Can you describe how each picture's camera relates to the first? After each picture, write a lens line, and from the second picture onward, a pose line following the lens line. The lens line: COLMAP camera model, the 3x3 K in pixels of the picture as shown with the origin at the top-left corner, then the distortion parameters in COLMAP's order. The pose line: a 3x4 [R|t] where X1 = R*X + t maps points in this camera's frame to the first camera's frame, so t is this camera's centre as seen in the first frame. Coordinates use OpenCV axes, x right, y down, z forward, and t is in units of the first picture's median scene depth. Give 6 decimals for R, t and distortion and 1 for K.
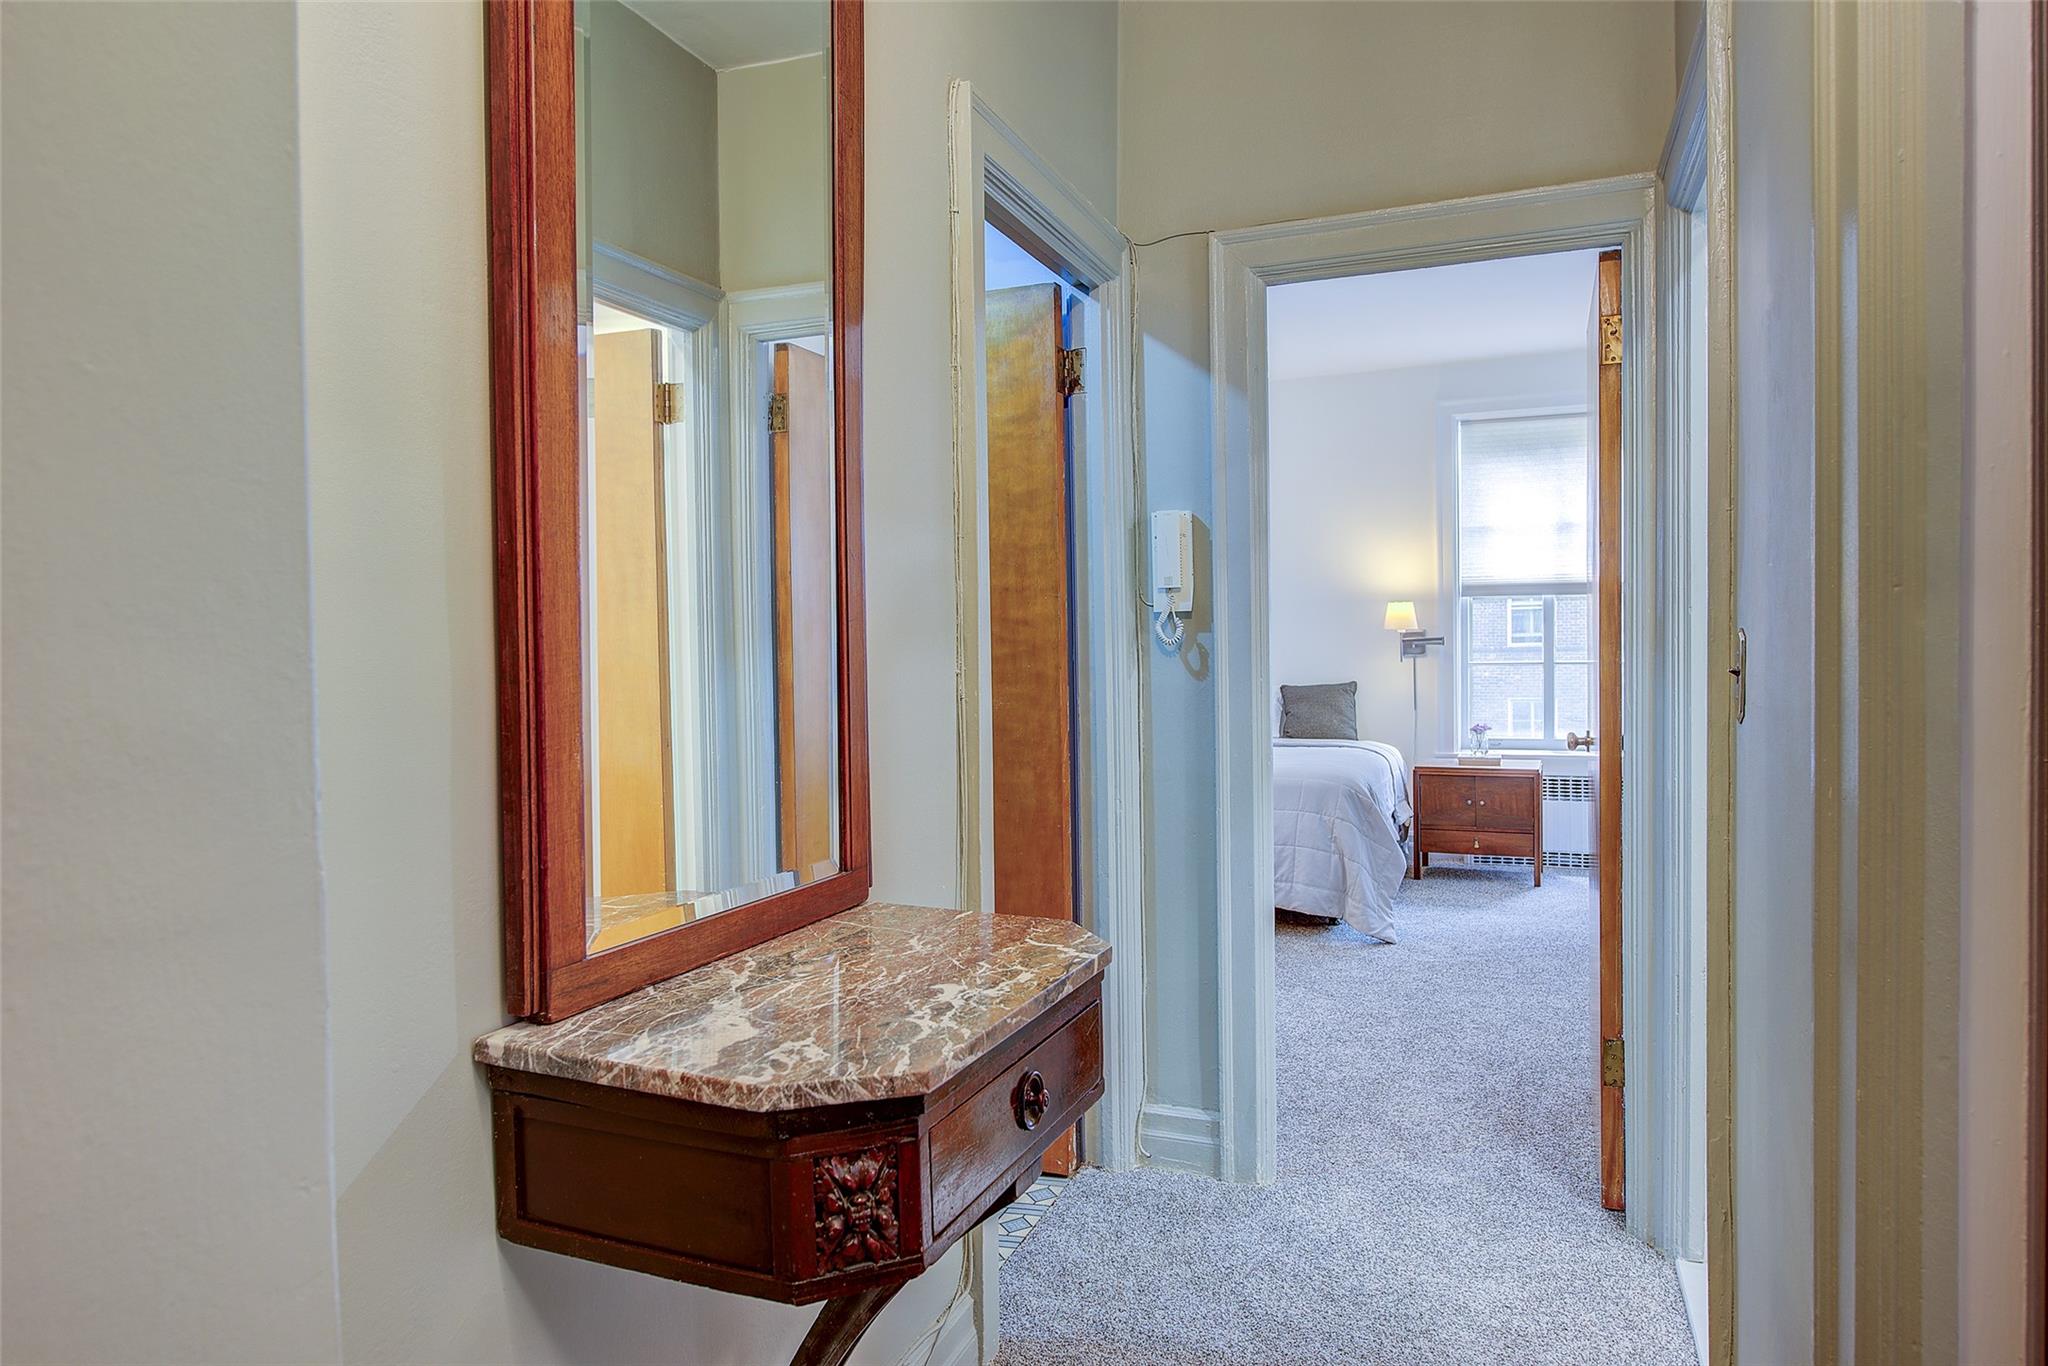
lens RADIAL K [[1224.8, 0, 1020.0], [0, 1224.8, 678.1], [0, 0, 1]] dist [0.006058, 0.000403]
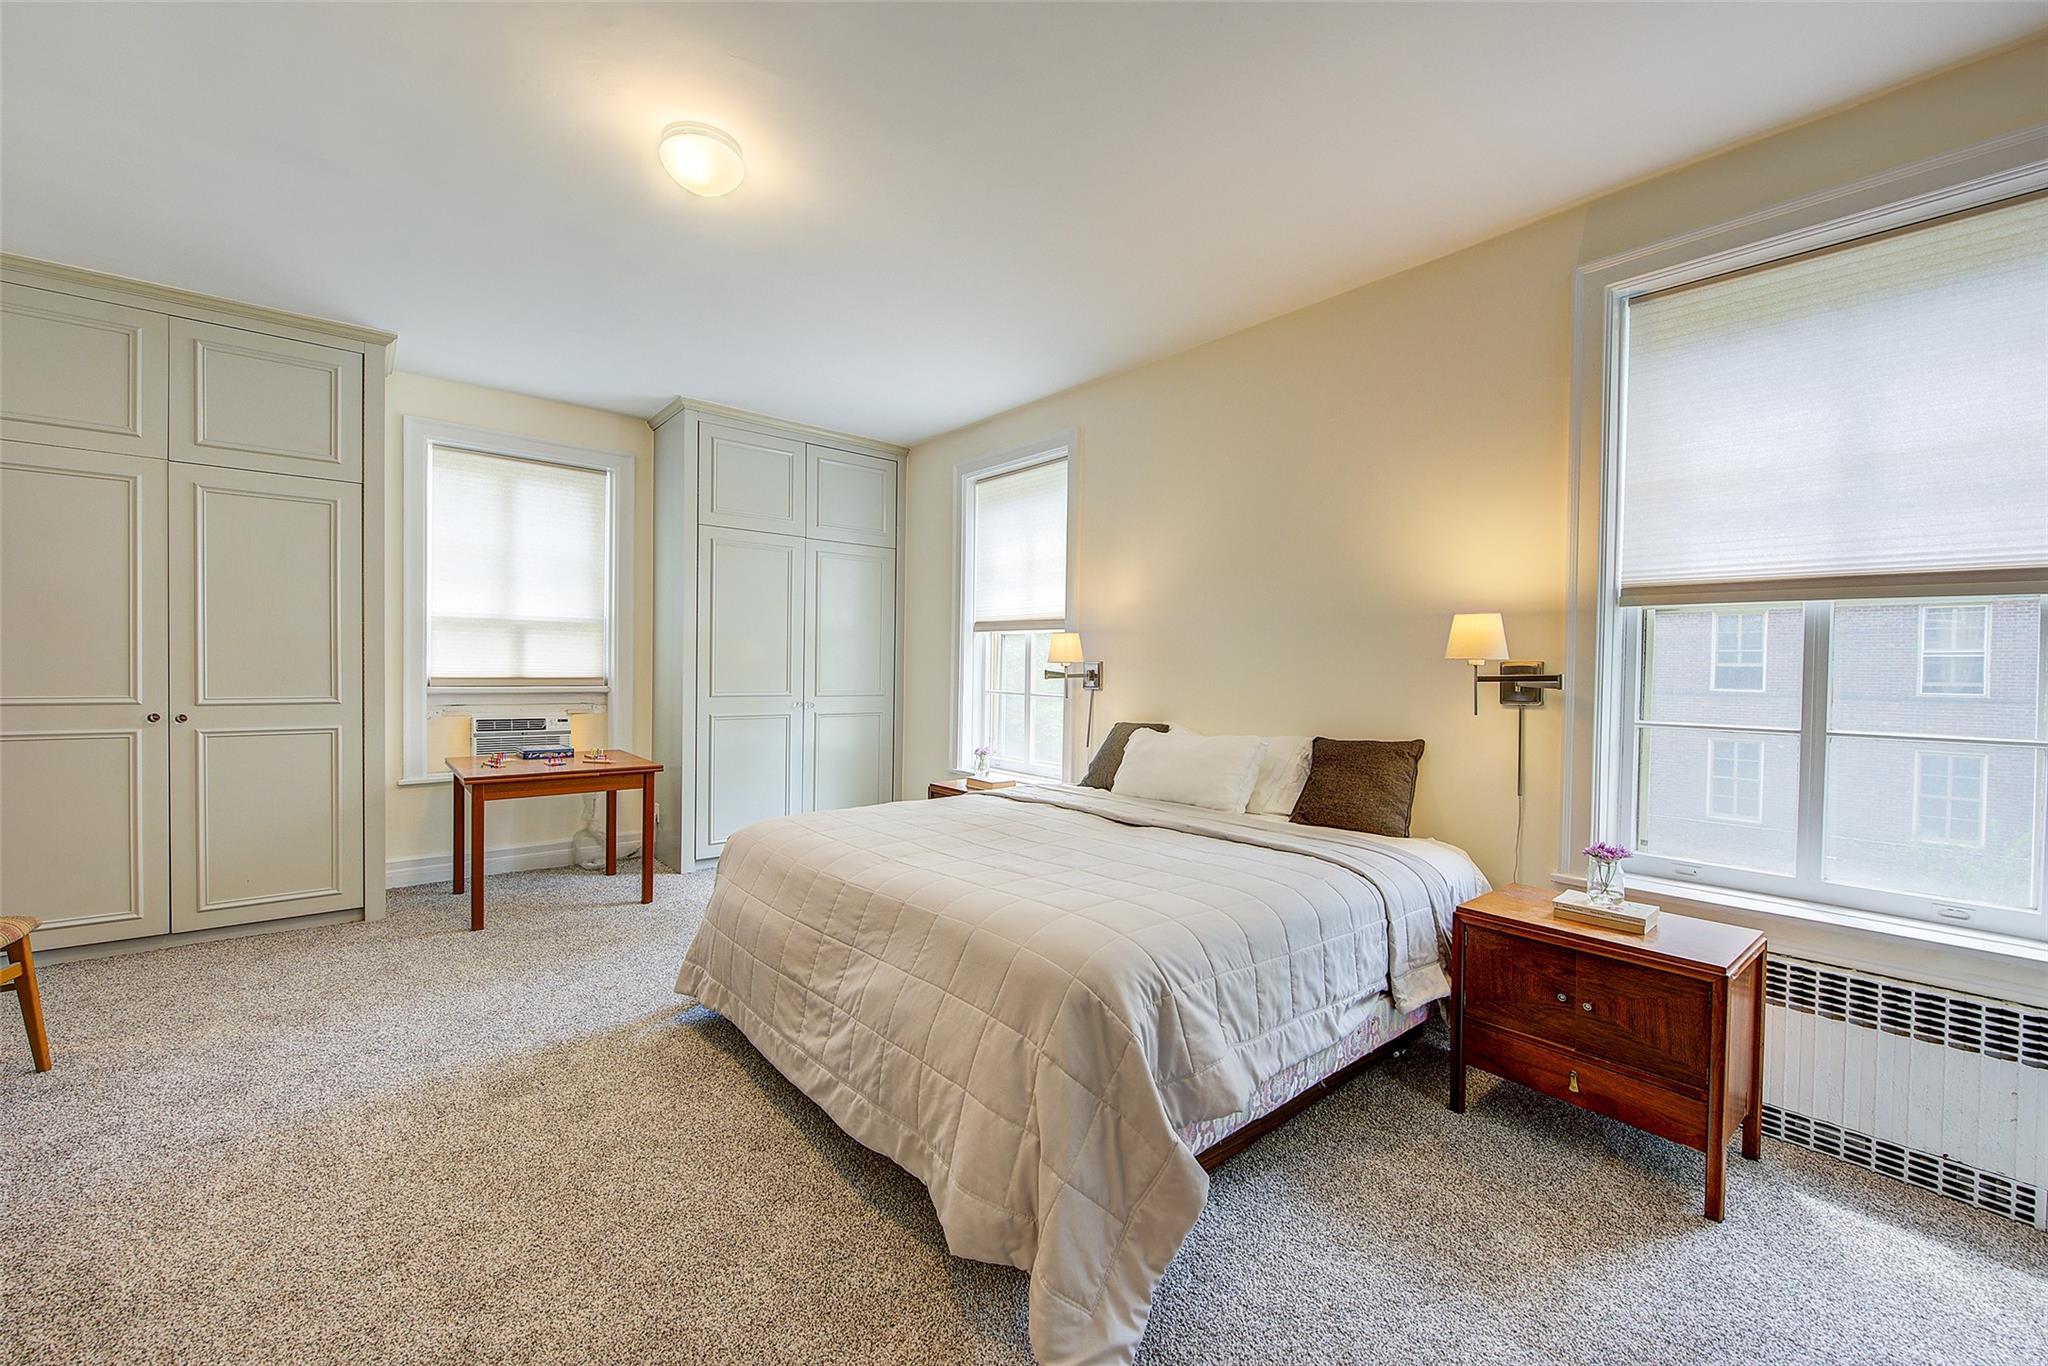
lens RADIAL K [[814.7, 0, 1021.9], [0, 814.7, 677.9], [0, 0, 1]] dist [0.002772, -0.002498]
pose [[0.889460, 0.037034, -0.455509, 0.287385], [-0.045103, 0.998959, -0.006853, -0.017942], [0.454781, 0.026640, 0.890205, 0.537760]]
